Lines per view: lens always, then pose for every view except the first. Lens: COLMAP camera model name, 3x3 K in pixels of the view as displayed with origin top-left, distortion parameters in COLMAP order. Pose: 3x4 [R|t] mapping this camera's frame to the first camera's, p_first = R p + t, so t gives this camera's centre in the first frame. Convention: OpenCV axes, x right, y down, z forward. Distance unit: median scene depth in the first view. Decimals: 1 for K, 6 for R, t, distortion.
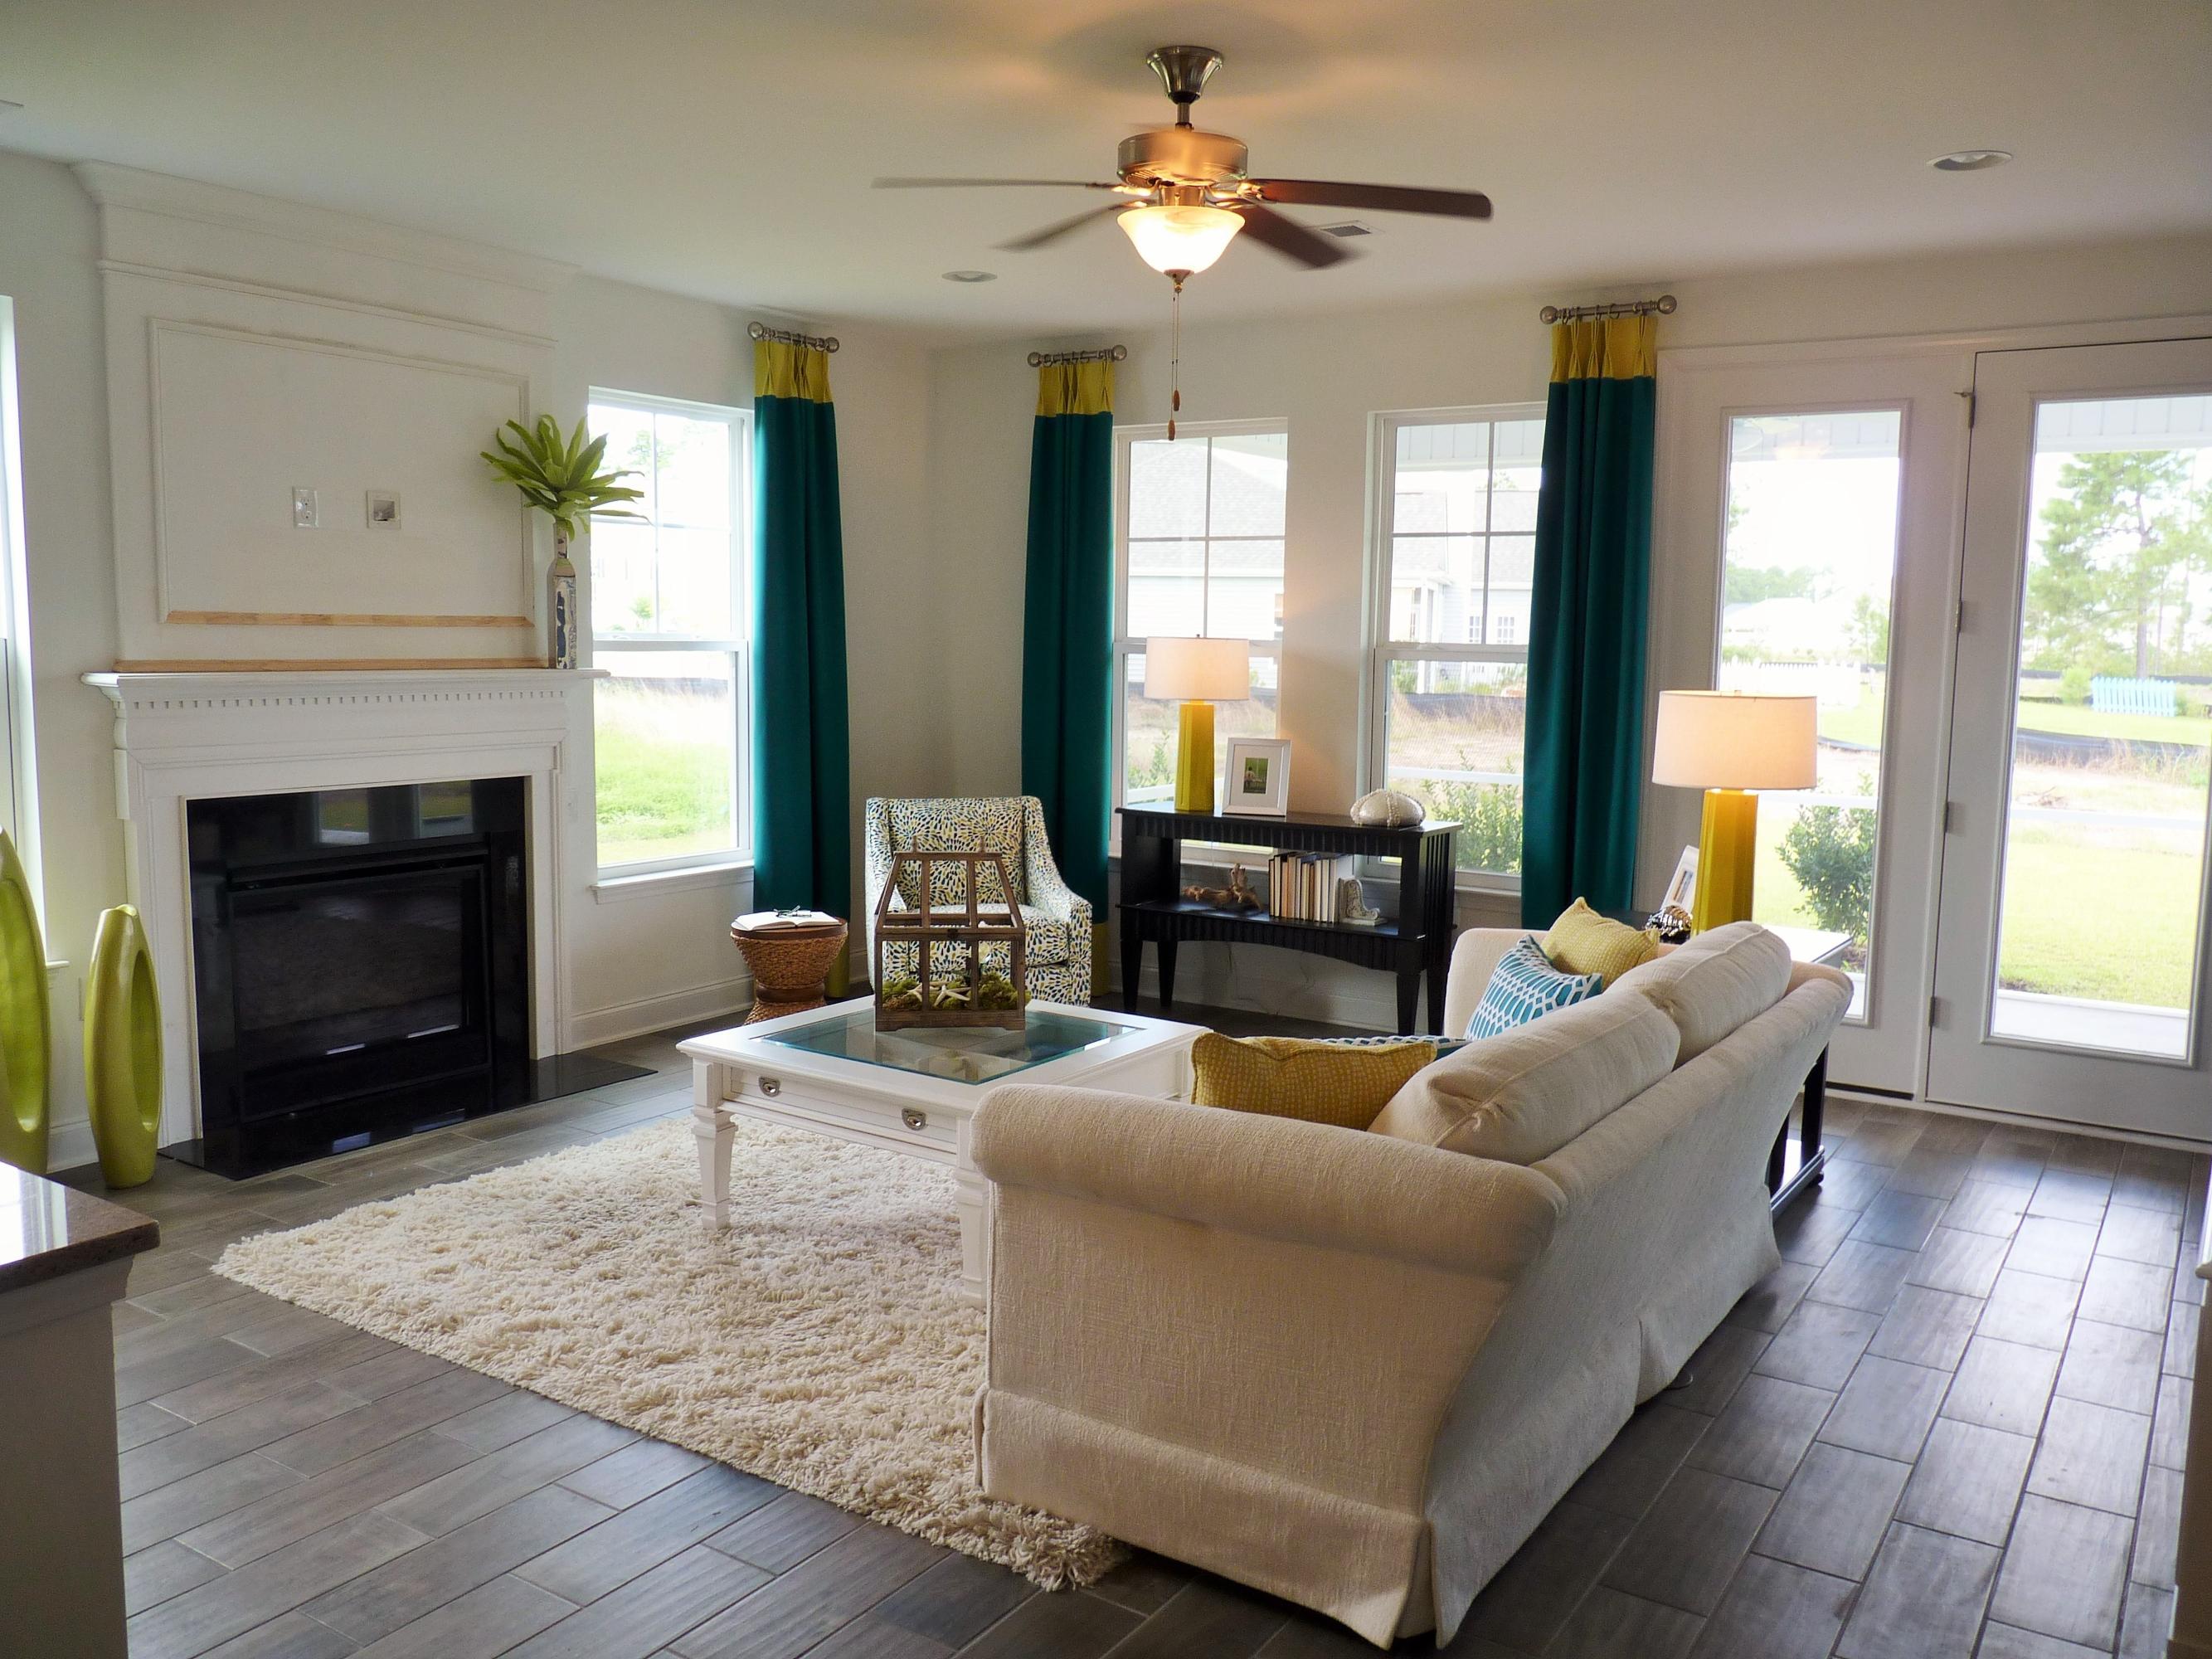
lens RADIAL K [[1775.8, 0, 1111.2], [0, 1775.8, 843.8], [0, 0, 1]] dist [-0.016111, -0.003389]
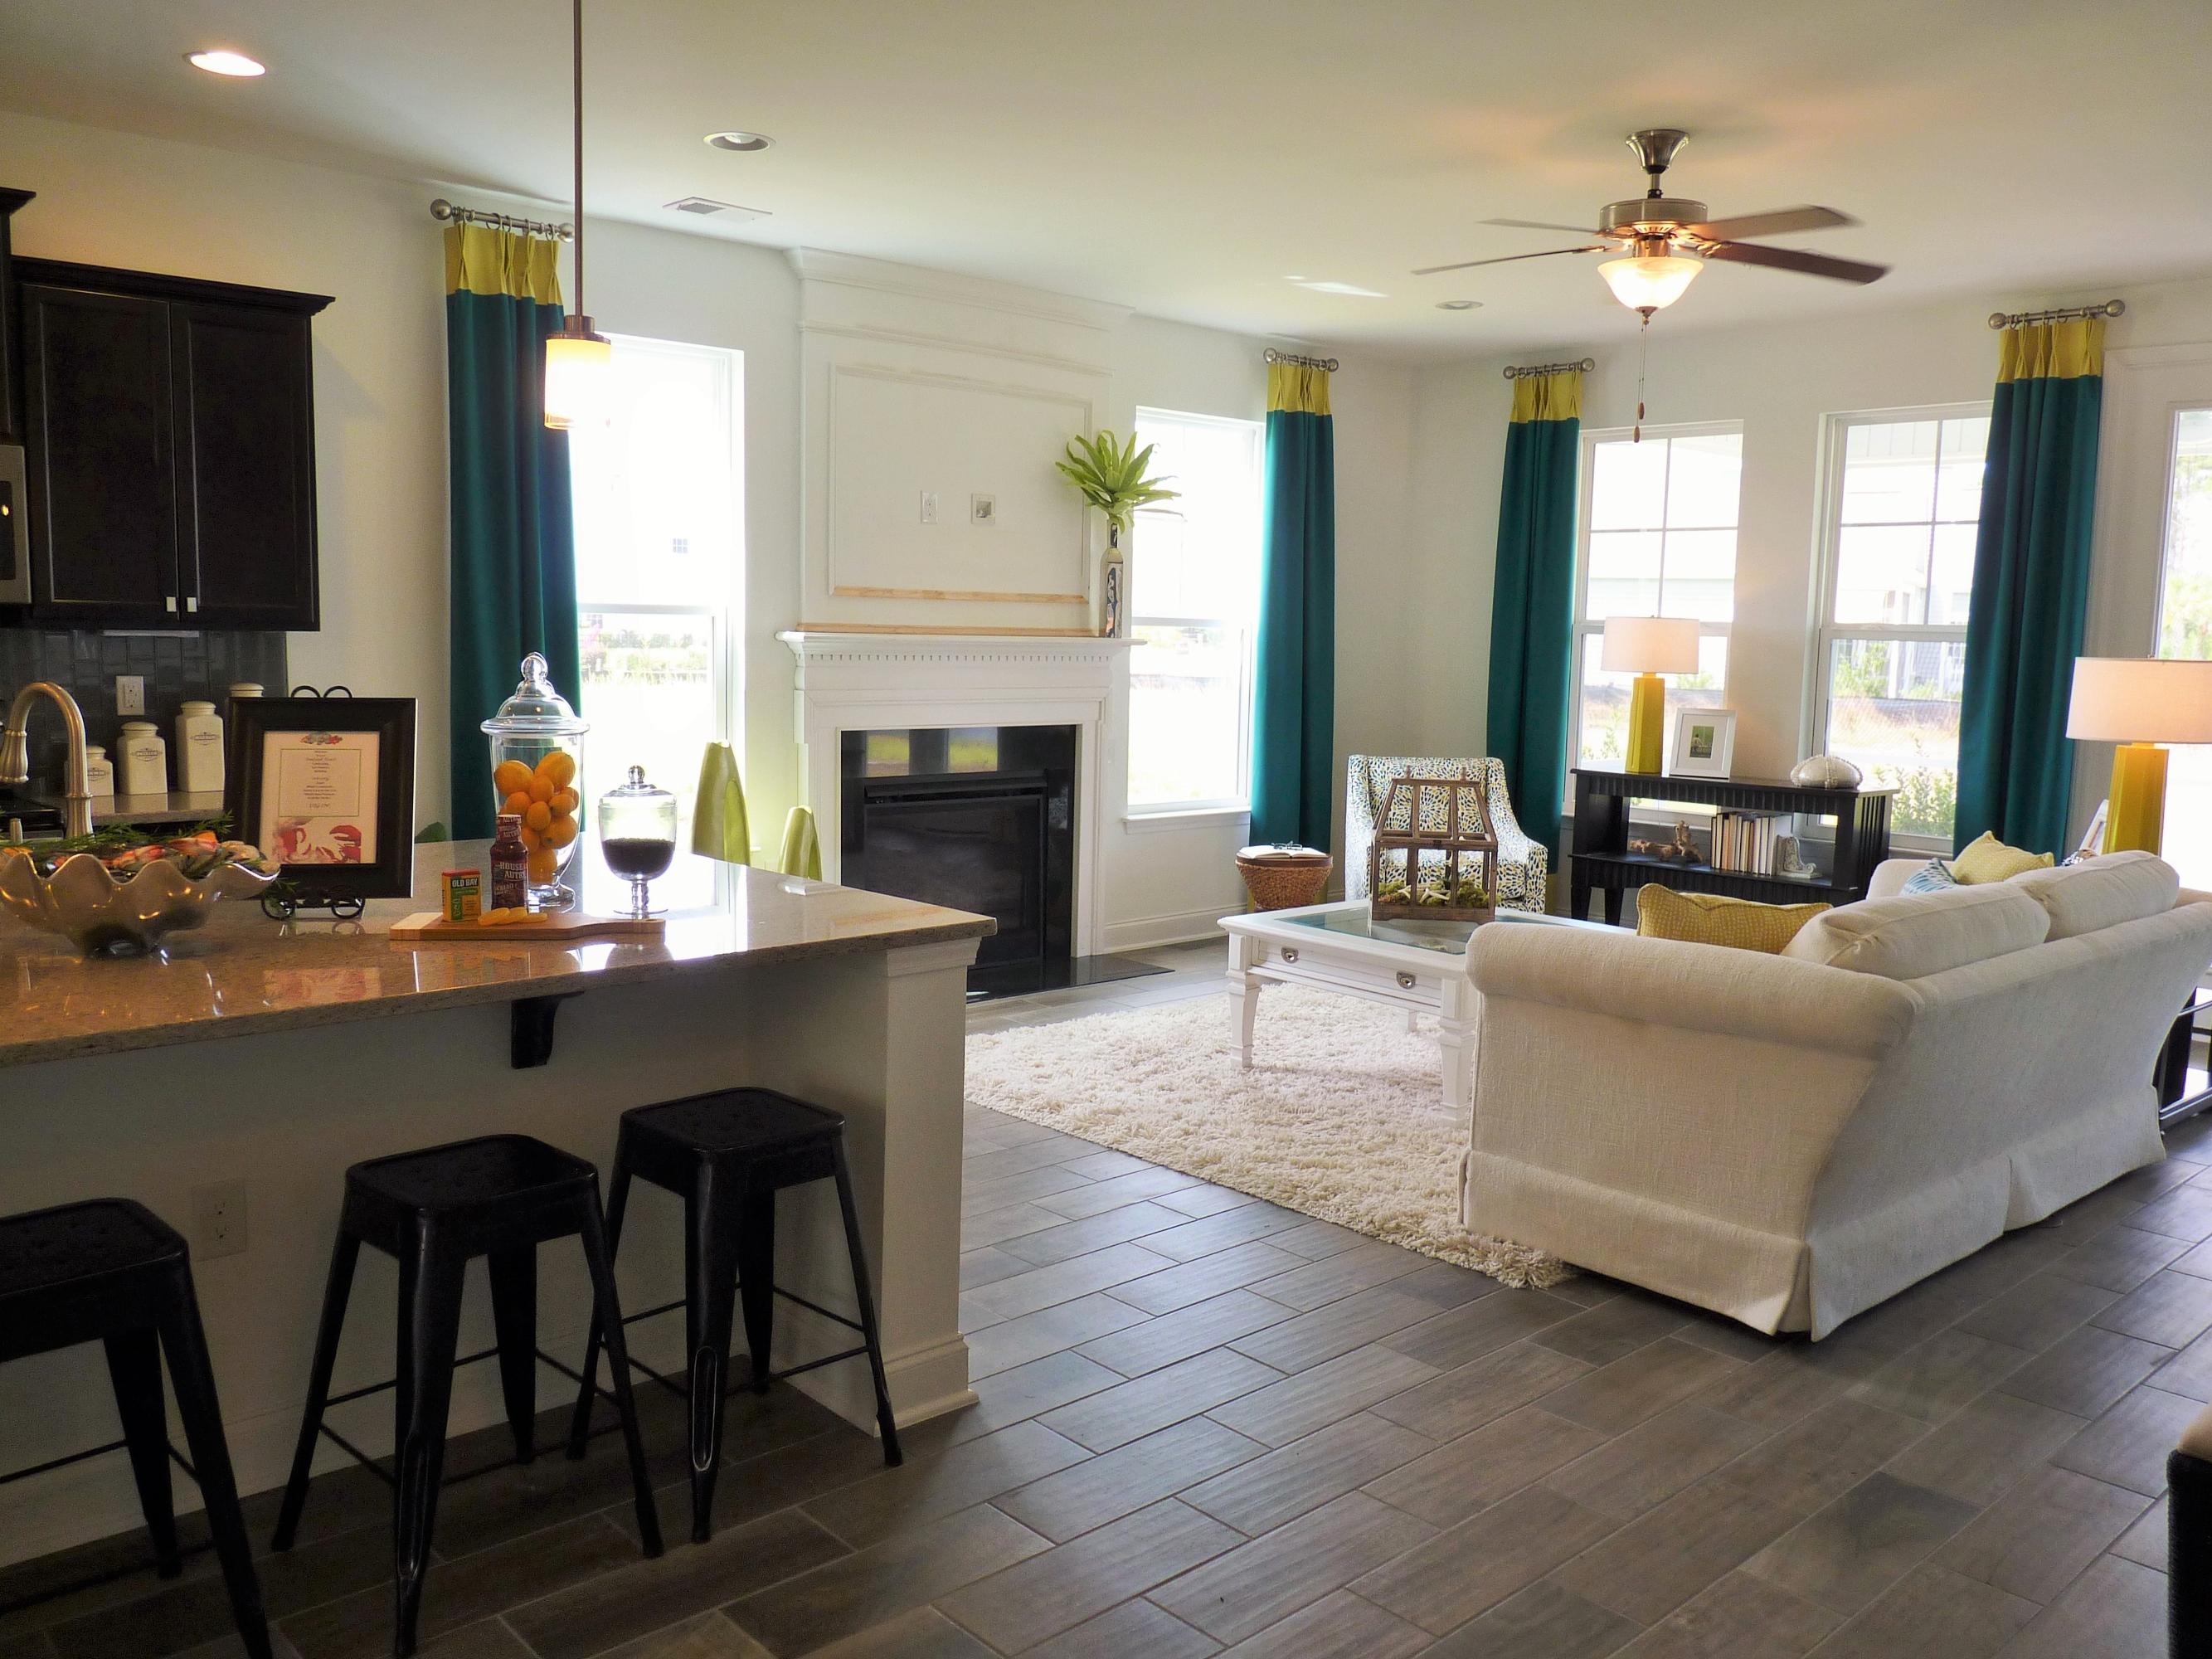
lens RADIAL K [[1775.8, 0, 1102.1], [0, 1775.8, 844.6], [0, 0, 1]] dist [-0.016111, -0.003389]
pose [[0.968886, 0.035108, -0.245003, -0.009921], [-0.035837, 0.999357, 0.001485, 0.044732], [0.244898, 0.007342, 0.969521, -0.199274]]
